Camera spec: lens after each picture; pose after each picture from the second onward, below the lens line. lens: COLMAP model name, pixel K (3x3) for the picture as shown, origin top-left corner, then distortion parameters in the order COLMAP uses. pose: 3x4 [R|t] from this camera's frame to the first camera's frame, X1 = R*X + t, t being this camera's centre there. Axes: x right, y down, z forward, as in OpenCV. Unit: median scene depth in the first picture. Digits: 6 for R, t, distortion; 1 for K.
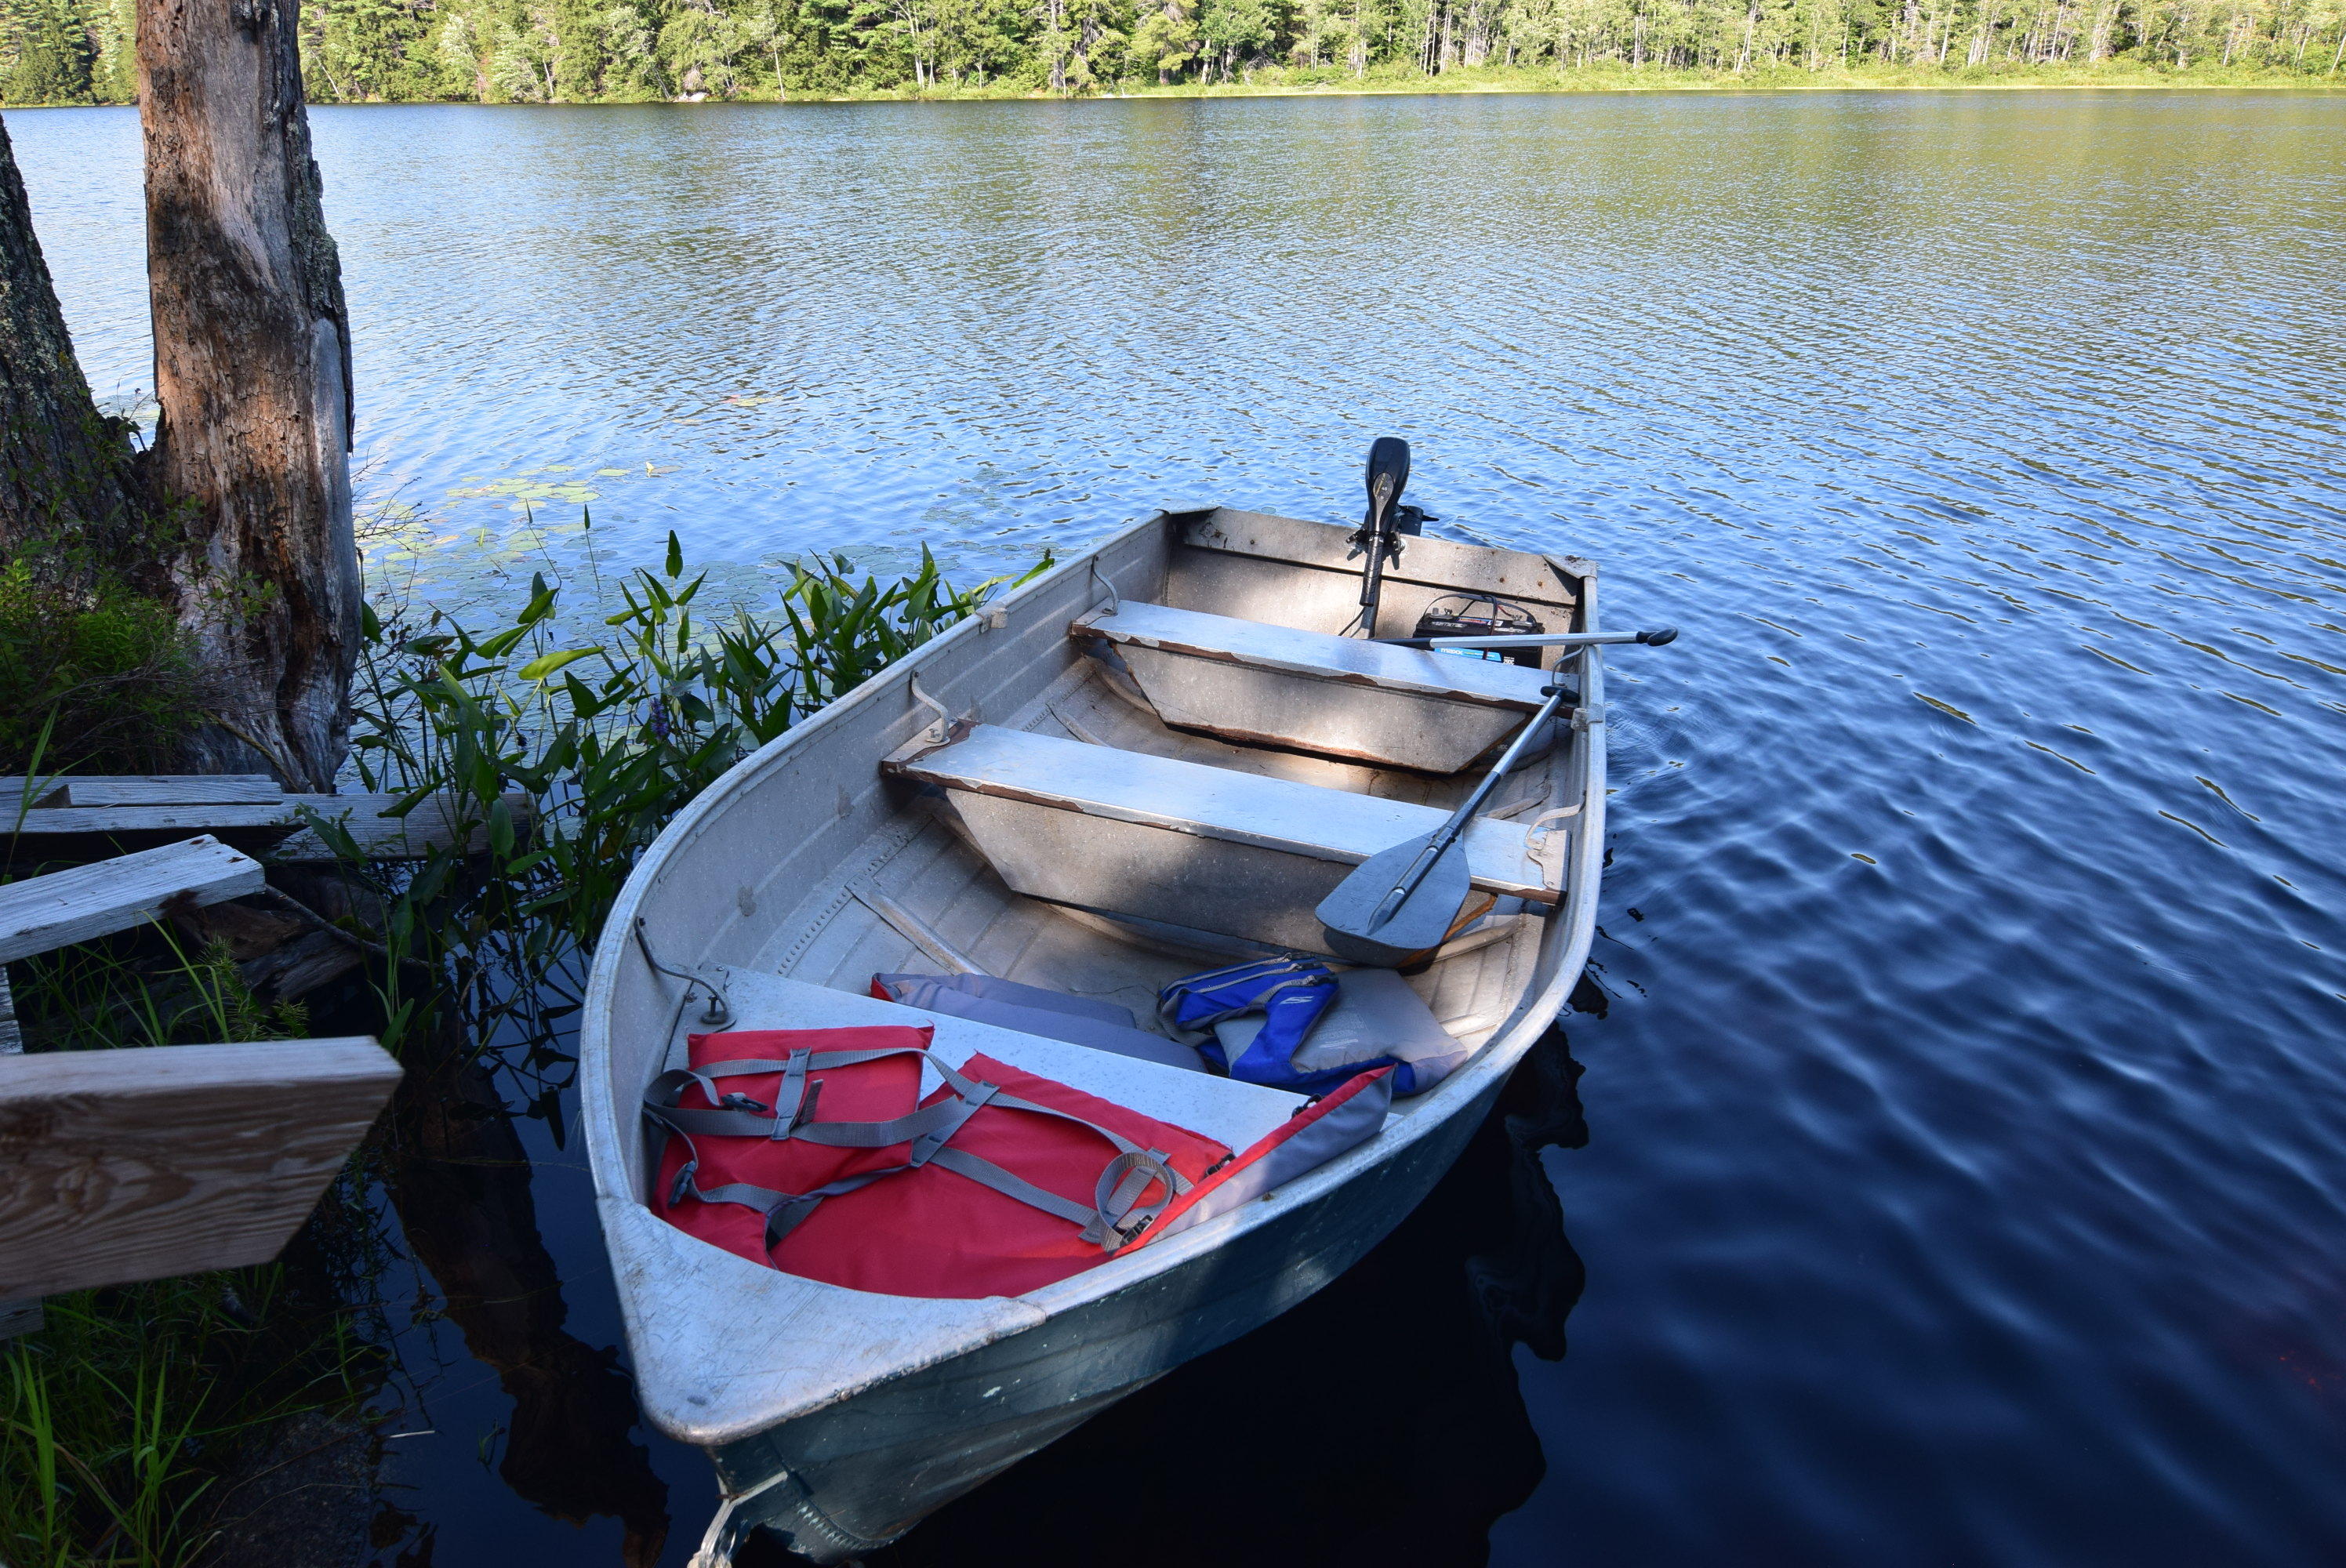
lens RADIAL K [[1623.2, 0, 1173.0], [0, 1623.2, 784.0], [0, 0, 1]] dist [0.006891, -0.021242]
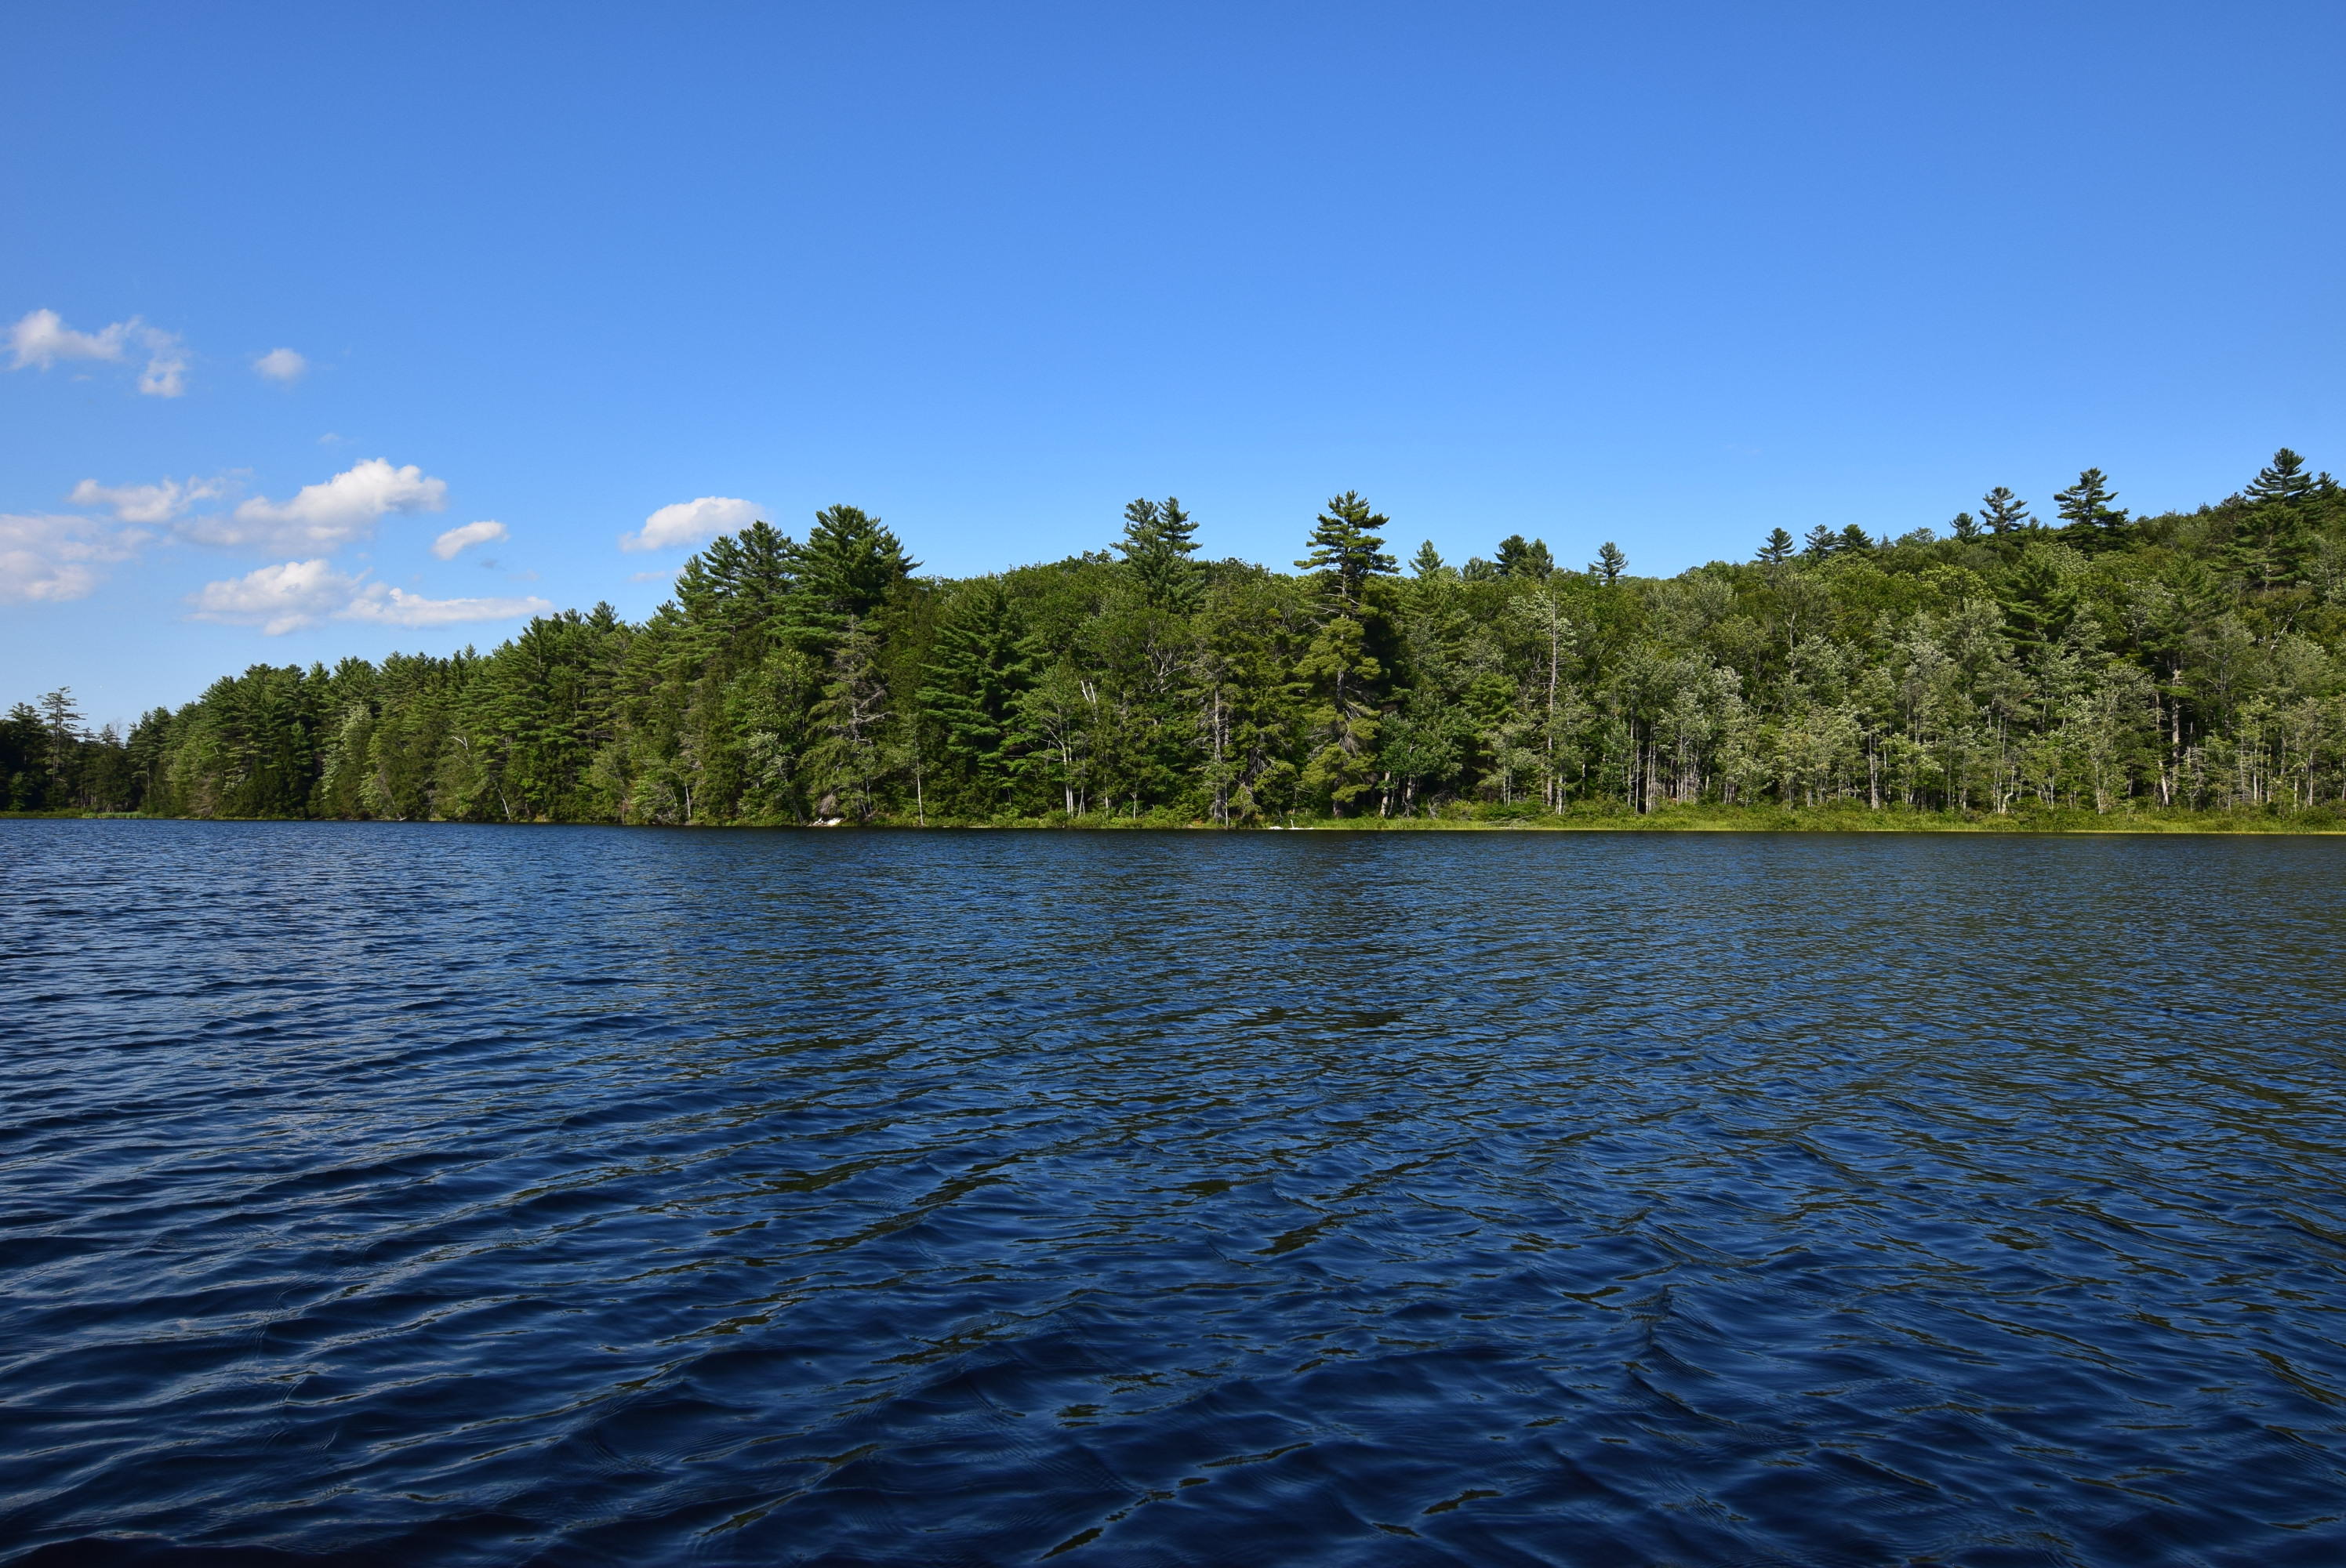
lens RADIAL K [[1623.2, 0, 1173.0], [0, 1623.2, 784.0], [0, 0, 1]] dist [0.006891, -0.021242]
pose [[0.994961, 0.013227, -0.099385, -0.006941], [-0.053443, 0.908665, -0.414093, -0.069761], [0.084830, 0.417317, 0.904793, 0.170196]]
